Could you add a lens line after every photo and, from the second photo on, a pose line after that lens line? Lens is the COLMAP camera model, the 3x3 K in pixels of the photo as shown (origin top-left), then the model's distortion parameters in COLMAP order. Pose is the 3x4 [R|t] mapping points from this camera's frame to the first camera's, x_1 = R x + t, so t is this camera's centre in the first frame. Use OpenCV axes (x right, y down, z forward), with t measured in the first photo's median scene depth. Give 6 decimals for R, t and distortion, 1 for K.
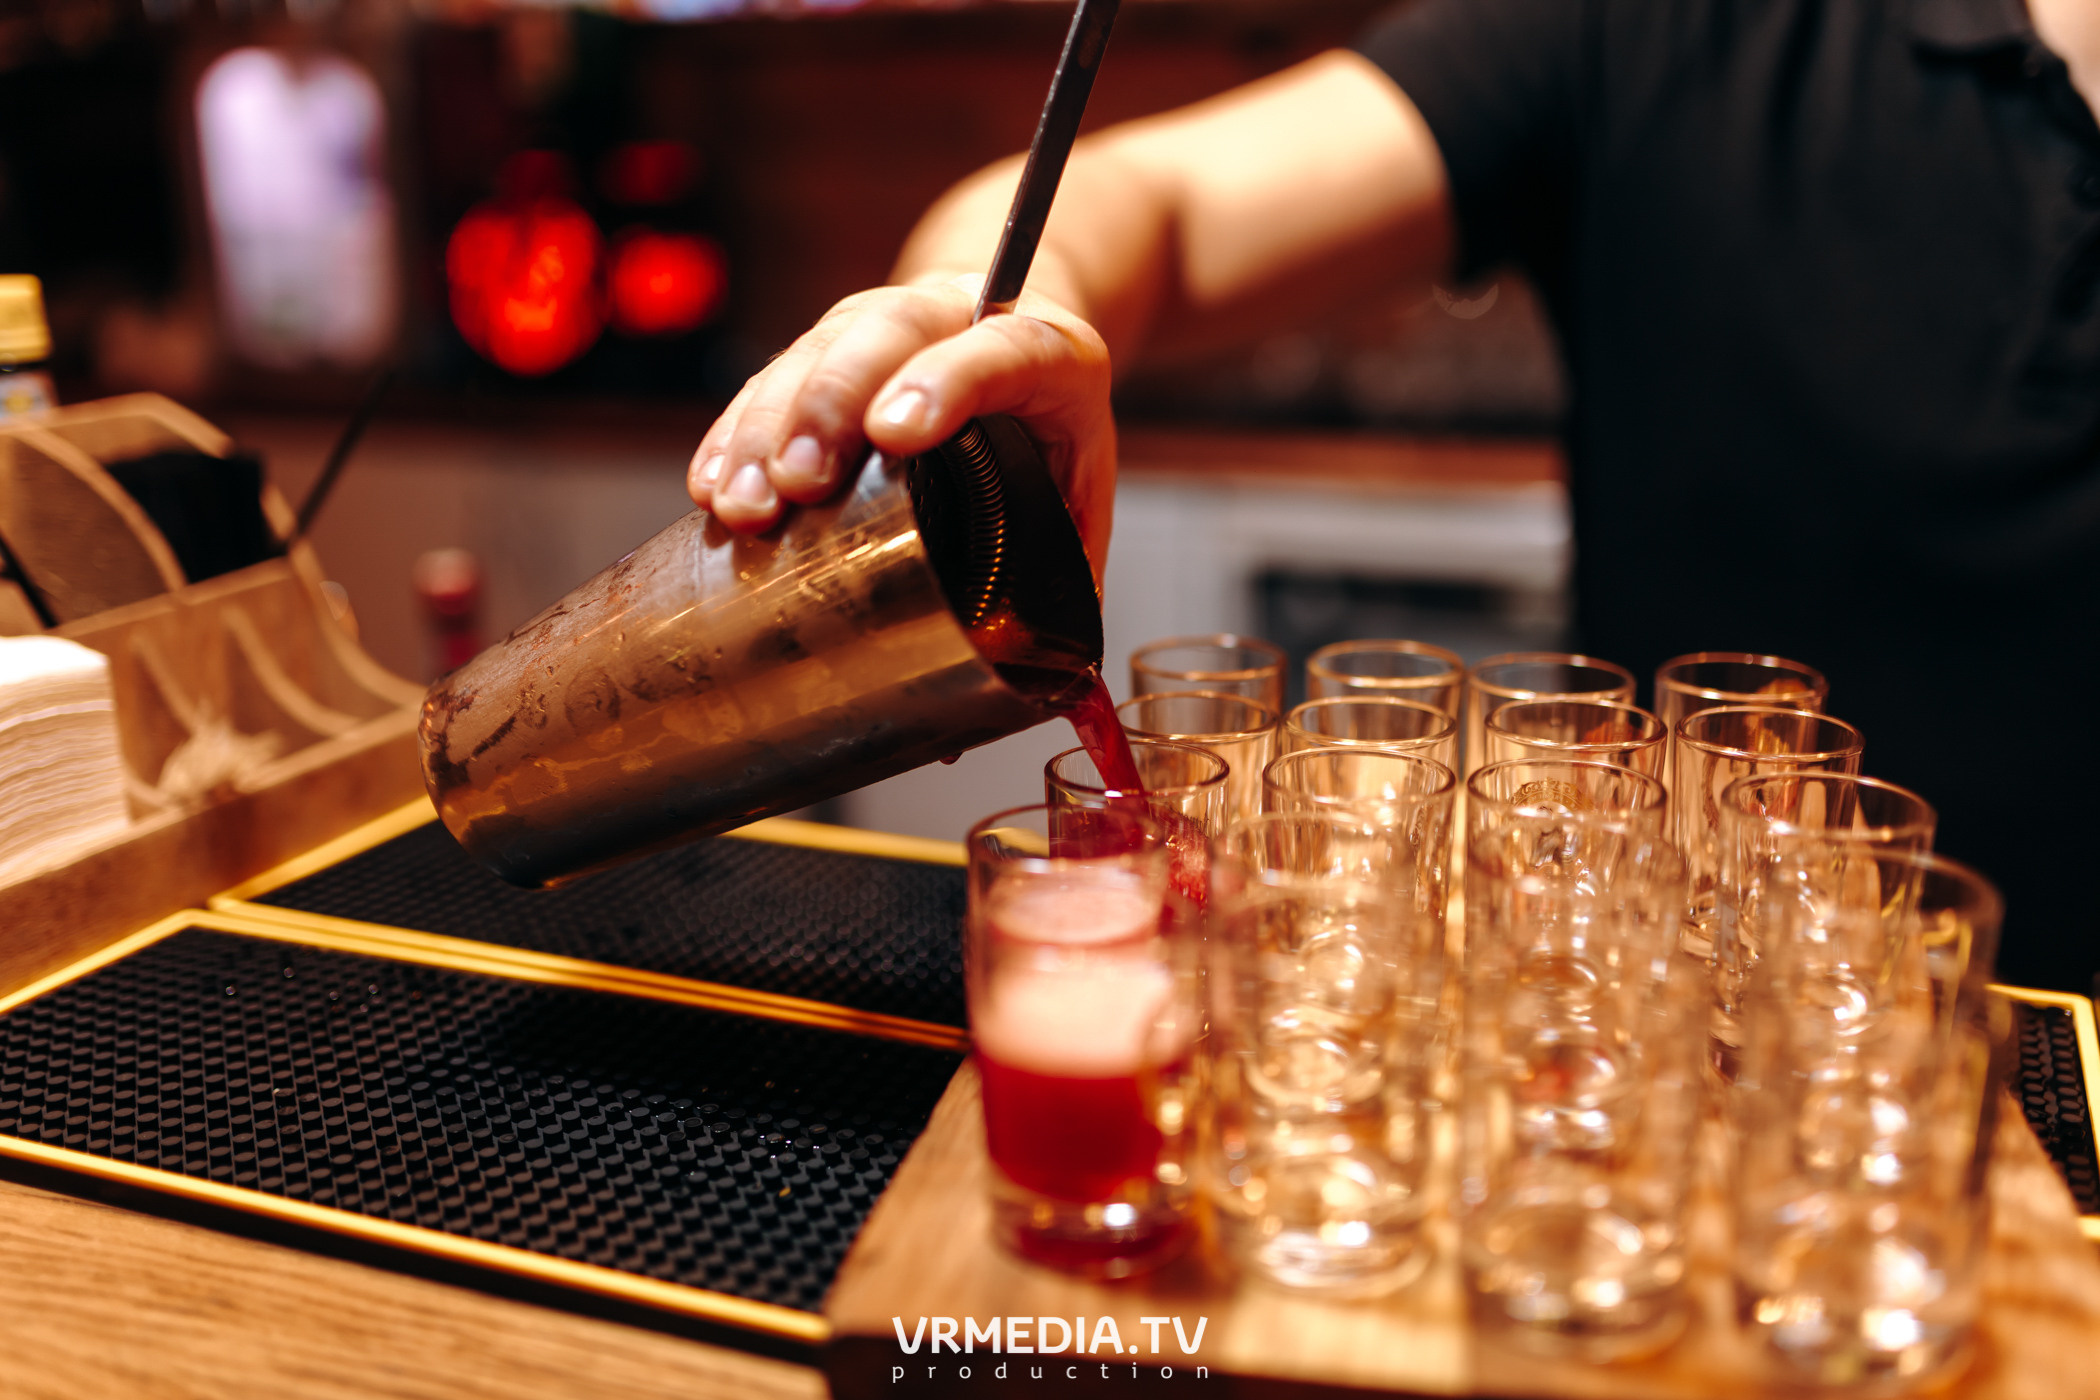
lens RADIAL K [[2119.9, 0, 1052.4], [0, 2119.9, 700.0], [0, 0, 1]] dist [-0.003351, 0.000000]
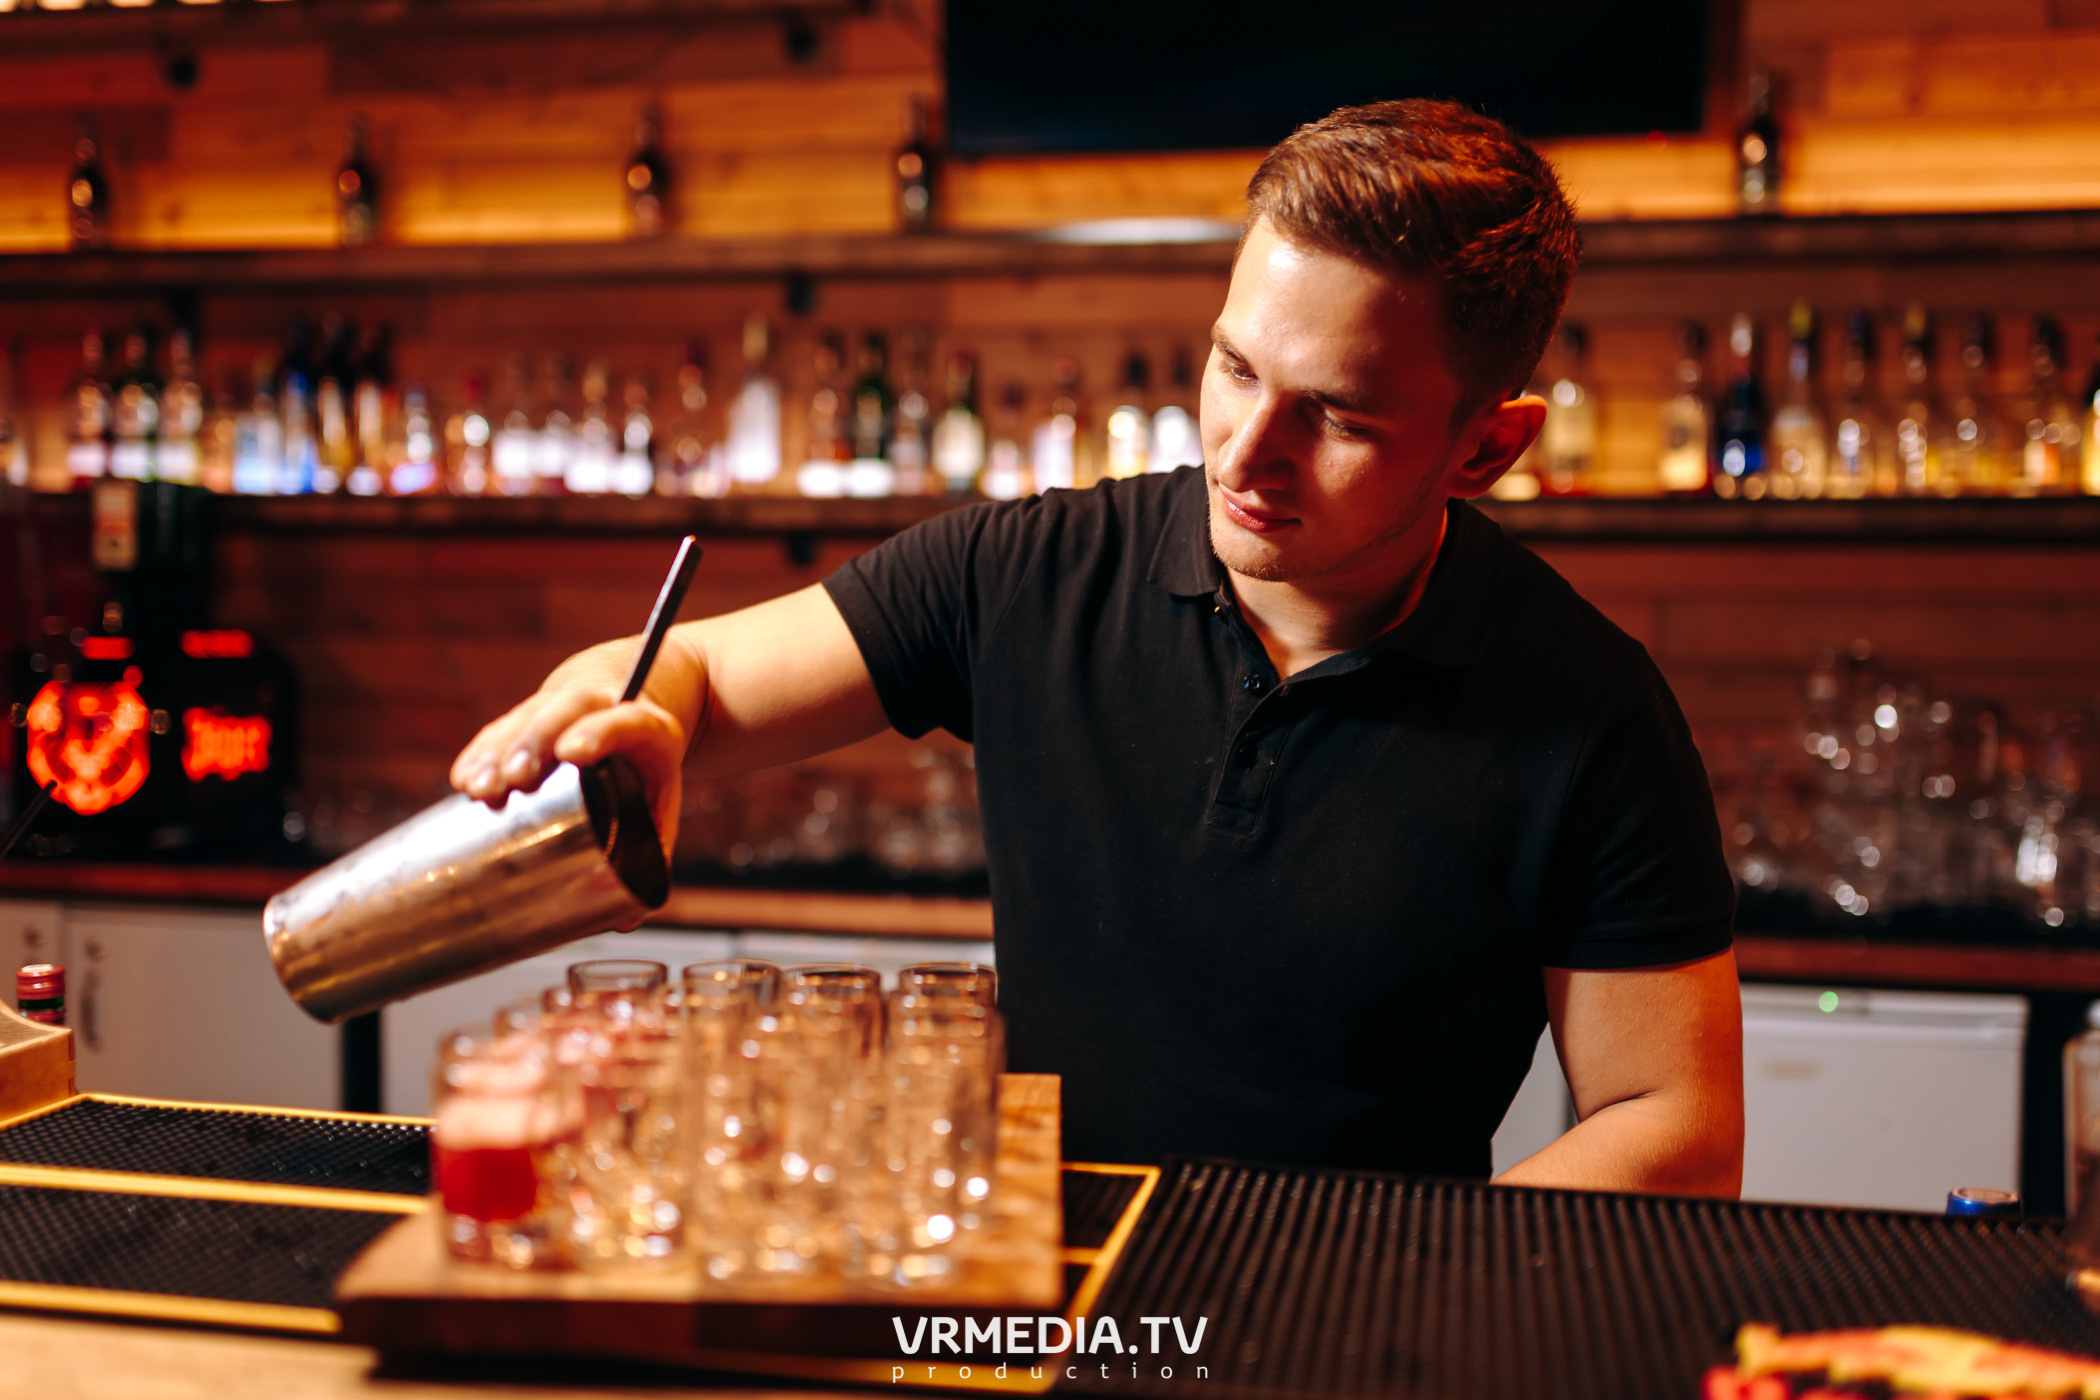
lens RADIAL K [[2119.9, 0, 1050.4], [0, 2119.9, 698.6], [0, 0, 1]] dist [-0.003351, 0.000000]
pose [[0.976003, 0.092348, 0.197207, -0.032251], [-0.041576, 0.967989, -0.247524, 0.264678], [-0.213753, 0.233385, 0.948600, -0.865773]]
